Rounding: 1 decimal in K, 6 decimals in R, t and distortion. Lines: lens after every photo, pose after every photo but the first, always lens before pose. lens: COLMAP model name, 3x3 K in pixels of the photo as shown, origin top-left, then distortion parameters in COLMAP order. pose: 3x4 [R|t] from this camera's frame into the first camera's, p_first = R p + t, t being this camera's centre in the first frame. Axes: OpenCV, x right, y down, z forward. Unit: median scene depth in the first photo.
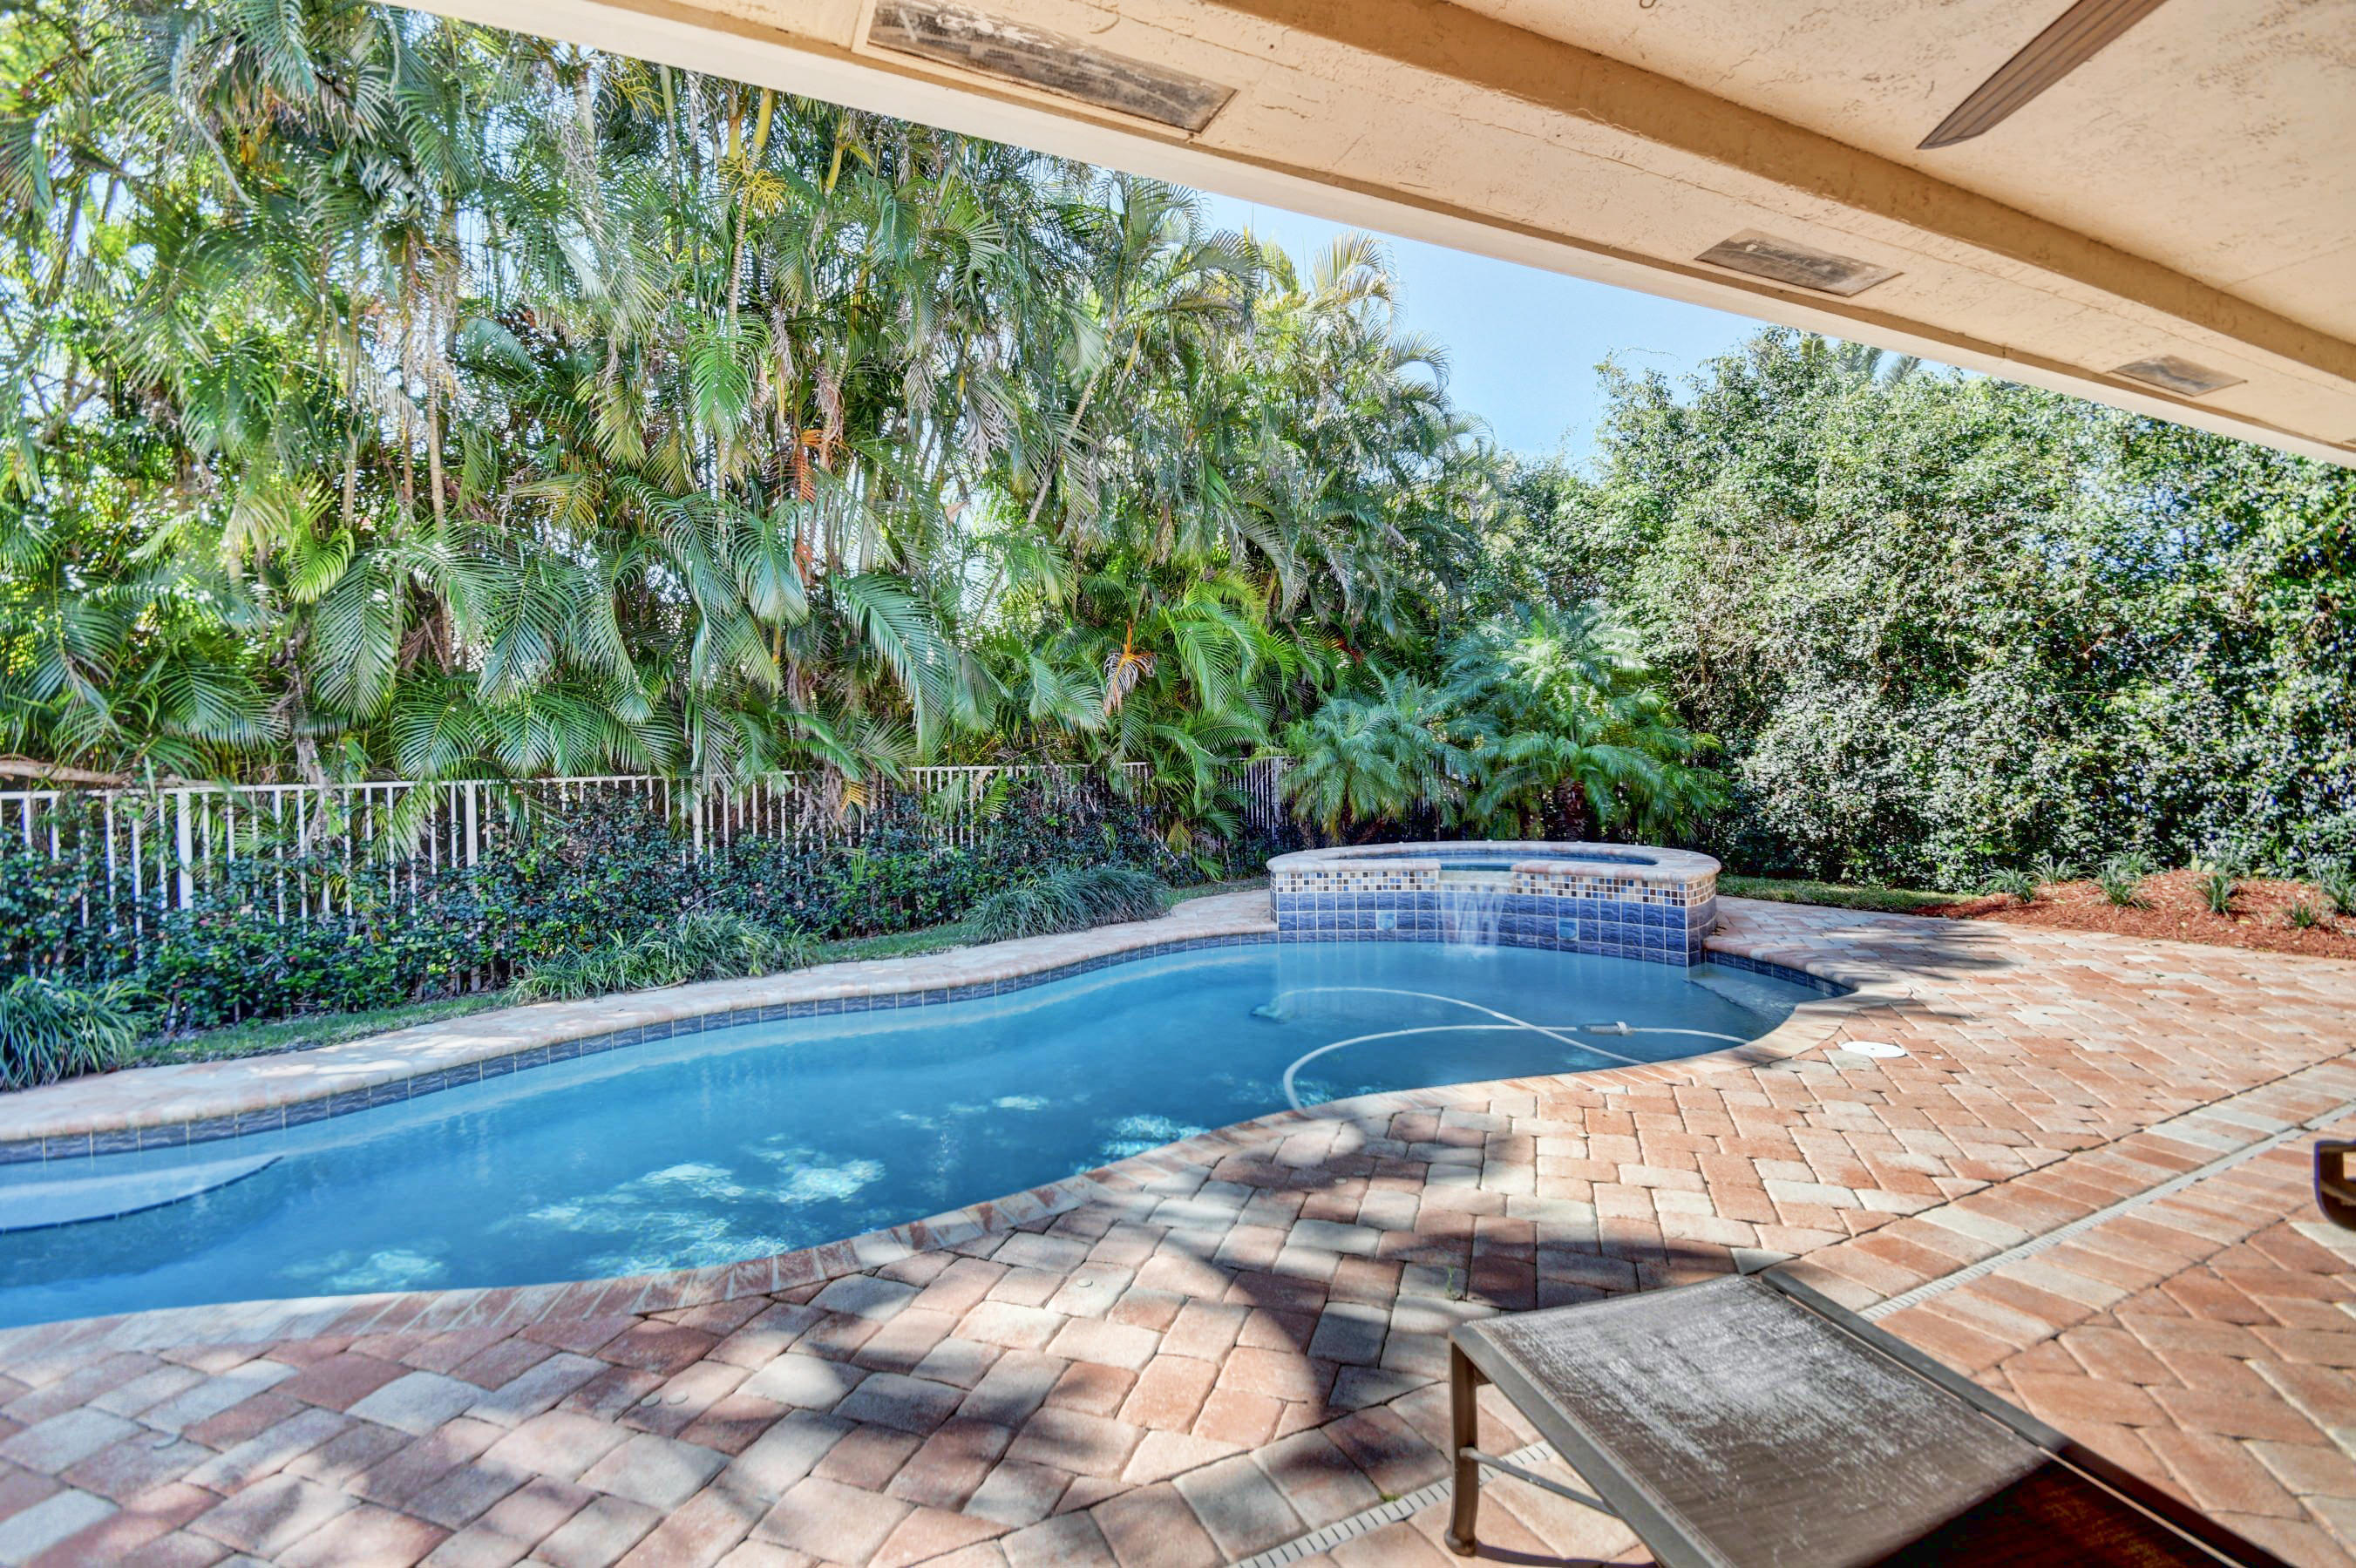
lens RADIAL K [[1039.8, 0, 1174.1], [0, 1039.8, 768.7], [0, 0, 1]] dist [0.003373, -0.008300]
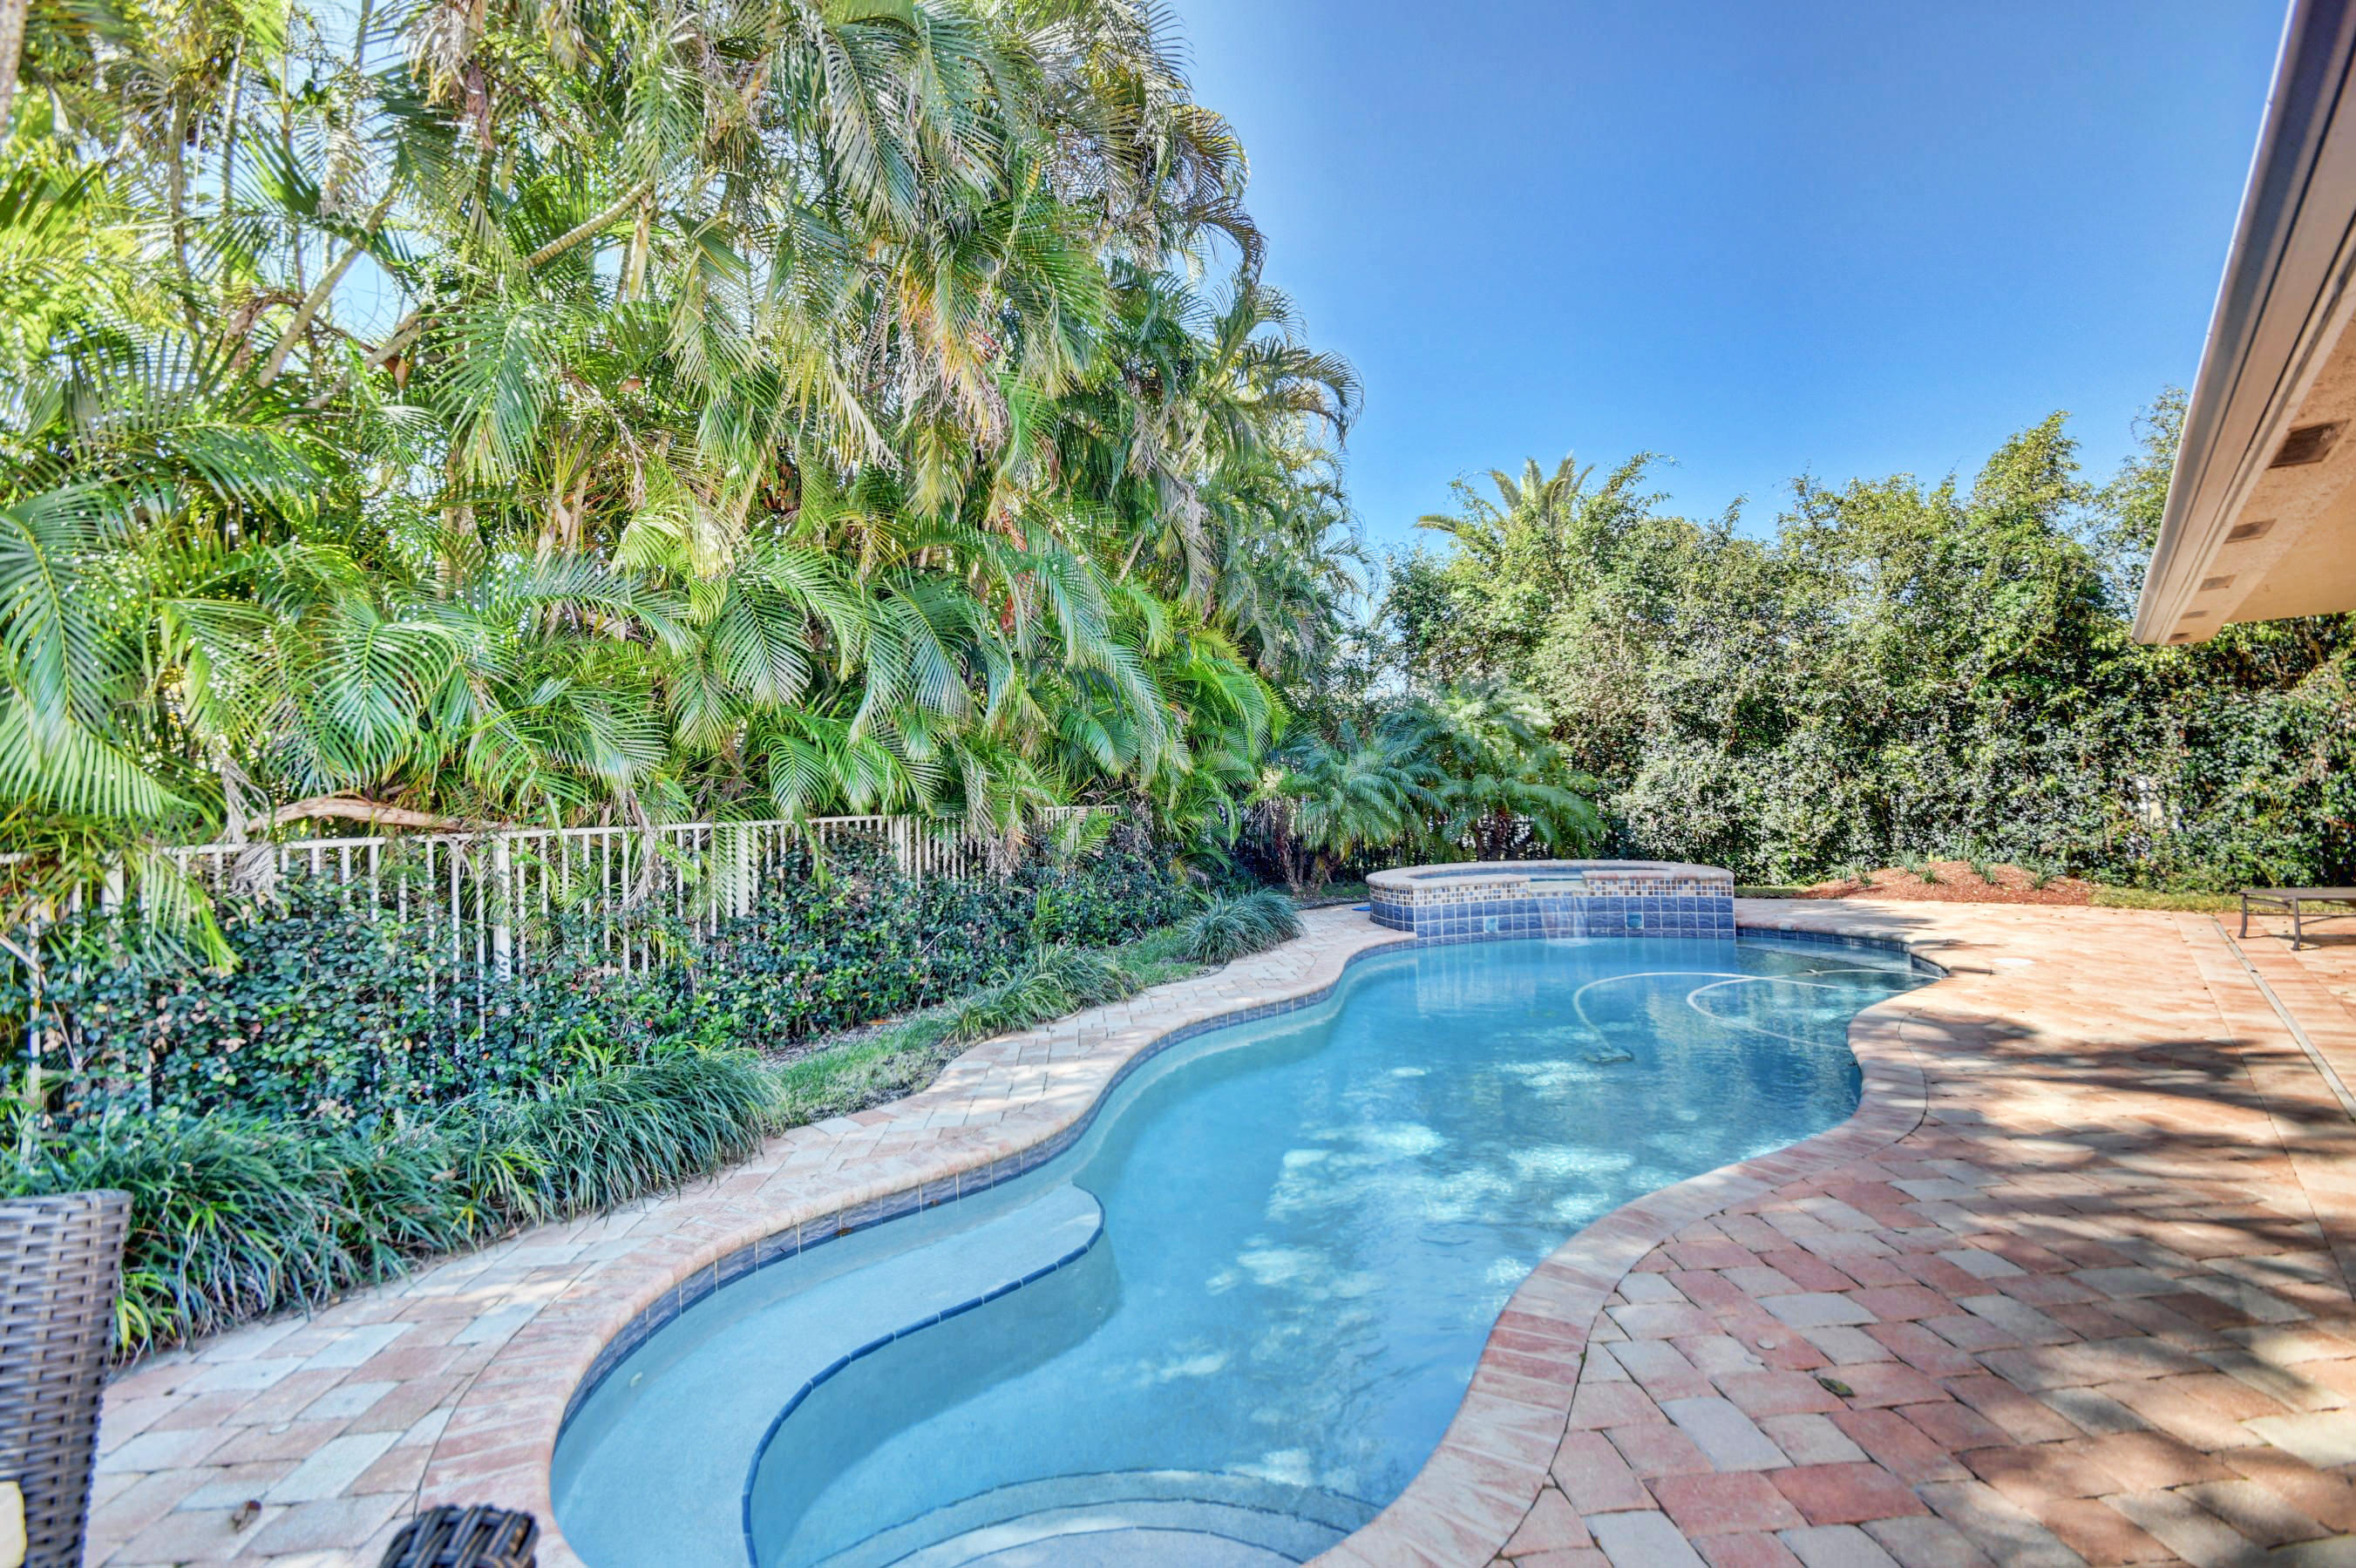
lens RADIAL K [[1039.8, 0, 1185.5], [0, 1039.8, 774.2], [0, 0, 1]] dist [0.003373, -0.008300]
pose [[0.916490, 0.002043, 0.400053, -0.760058], [0.014900, 0.999119, -0.039236, 0.012487], [-0.399781, 0.041920, 0.915652, 0.006431]]
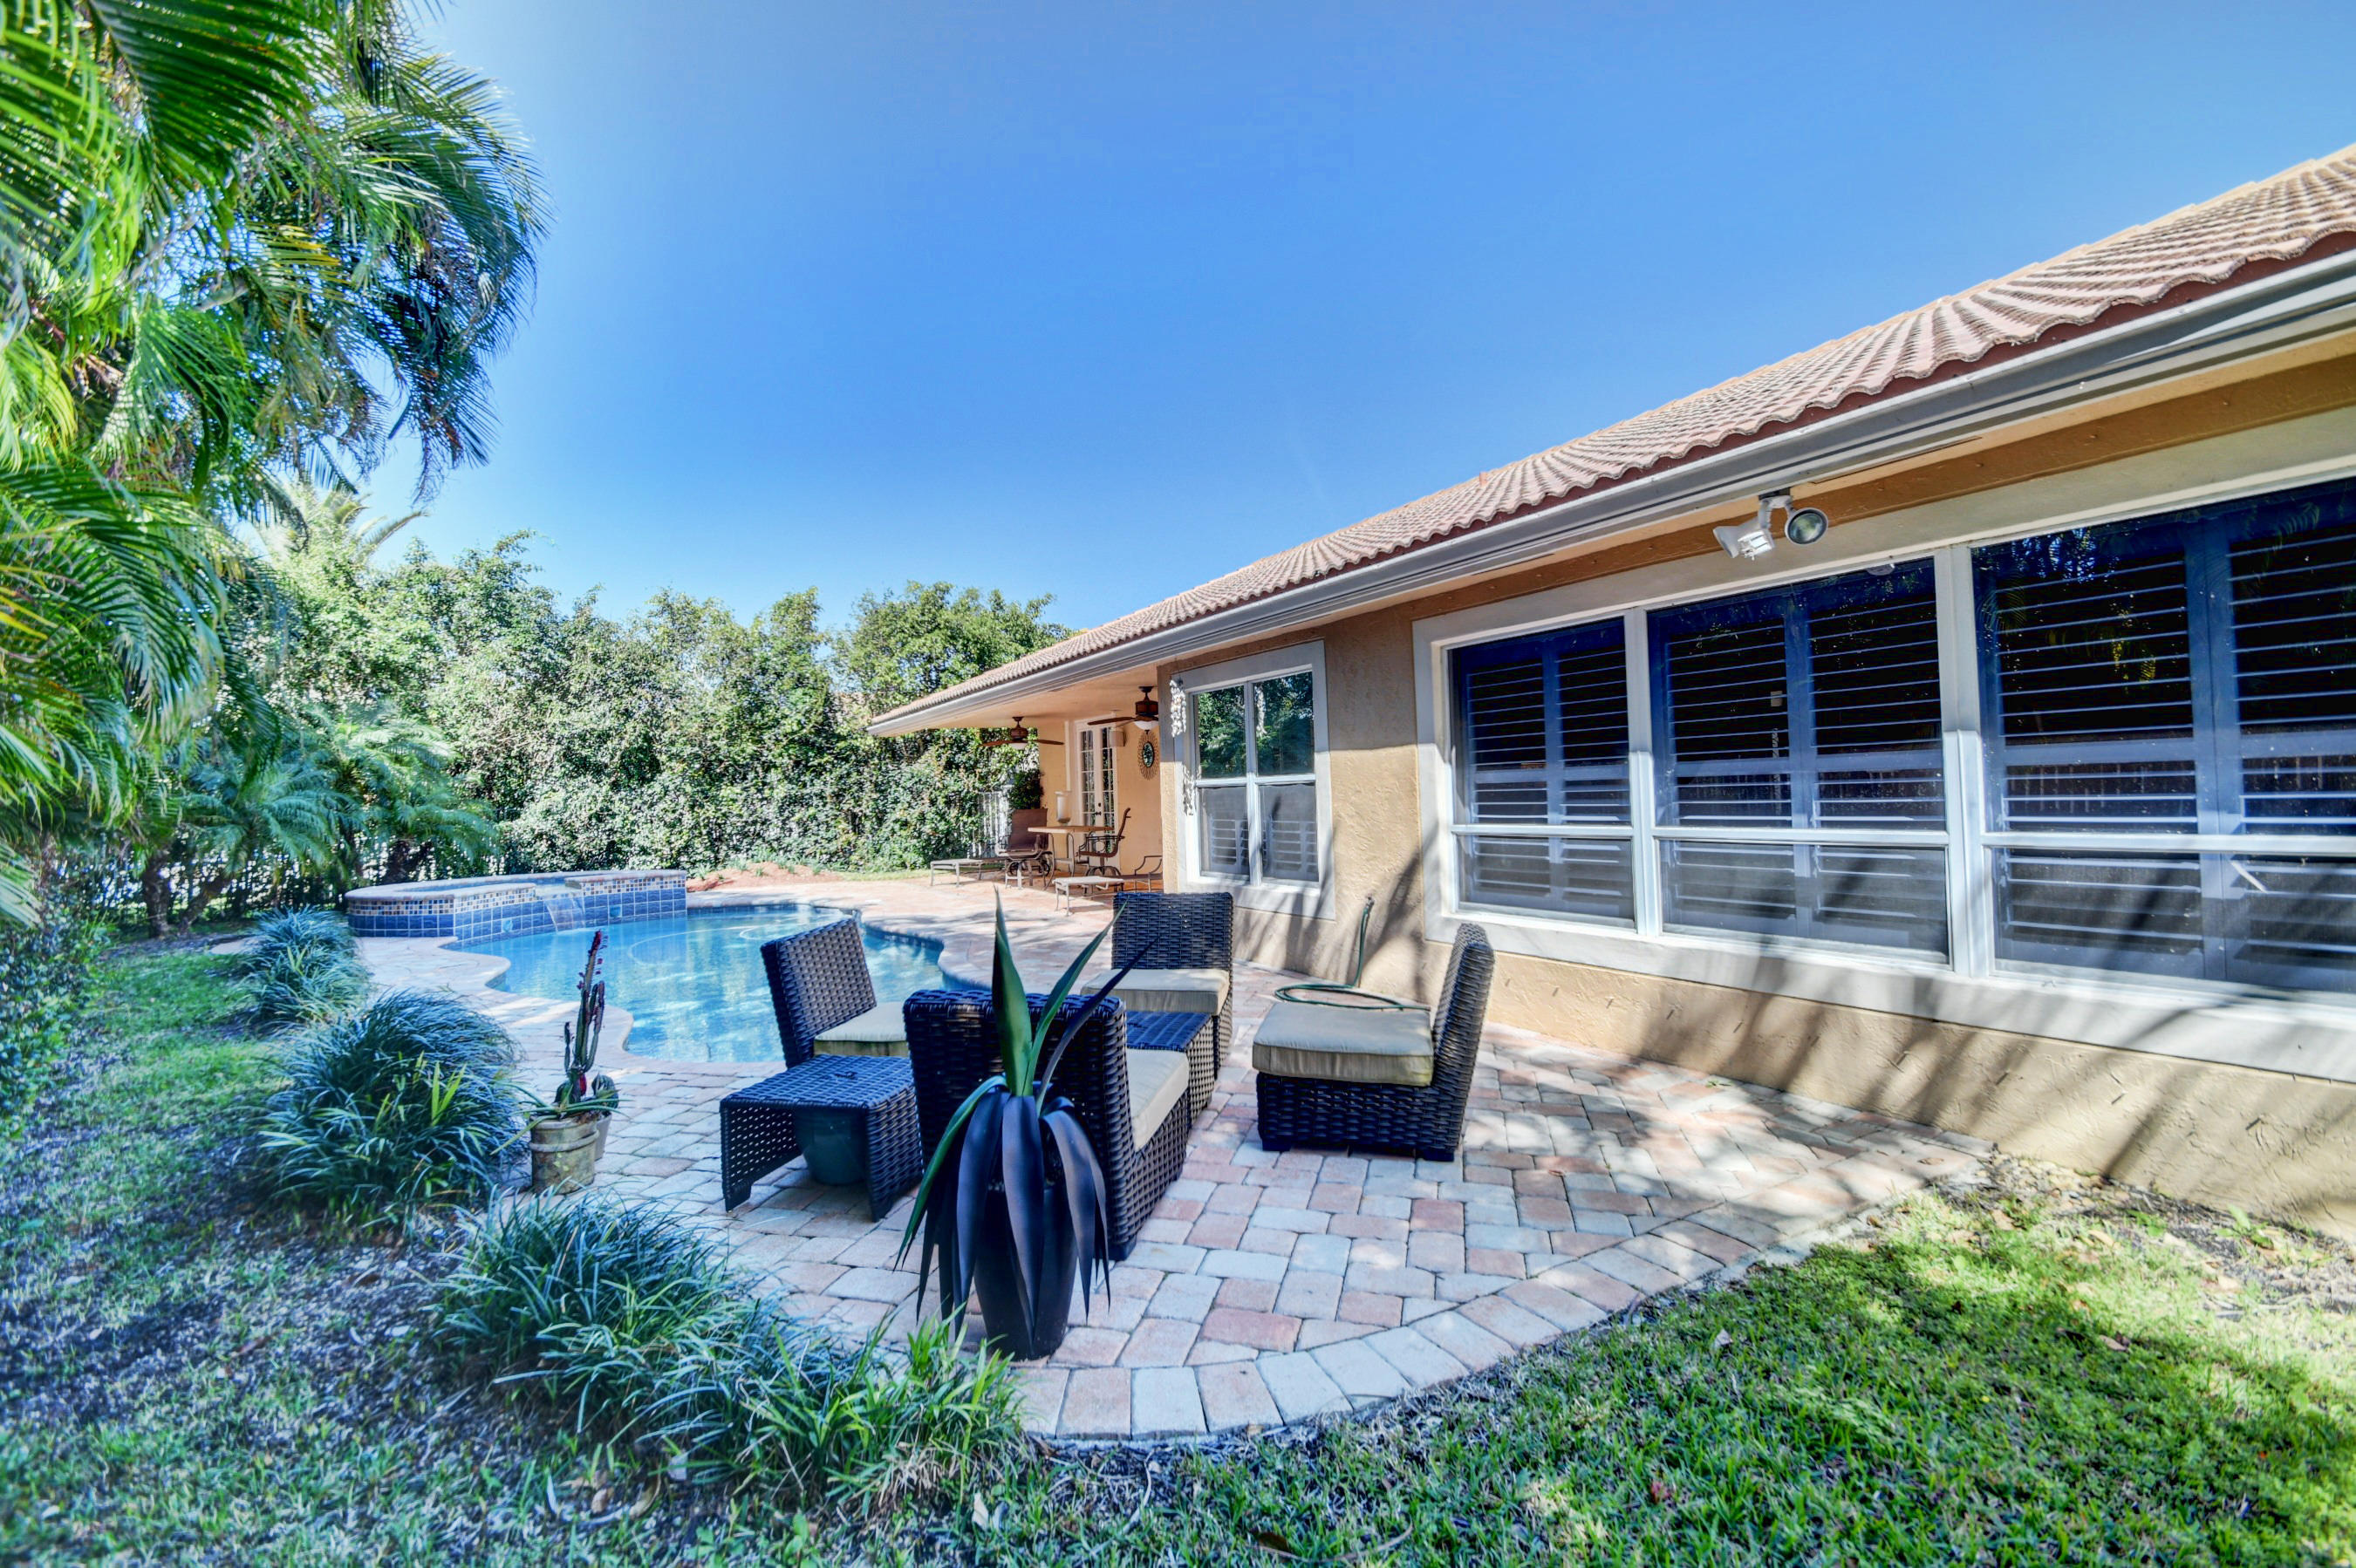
lens RADIAL K [[1039.7, 0, 1206.3], [0, 1039.7, 782.6], [0, 0, 1]] dist [0.003373, -0.008300]
pose [[-0.080569, 0.040284, 0.995935, -1.631825], [0.036785, 0.998622, -0.037417, 0.044386], [-0.996070, 0.033621, -0.081940, 0.162324]]
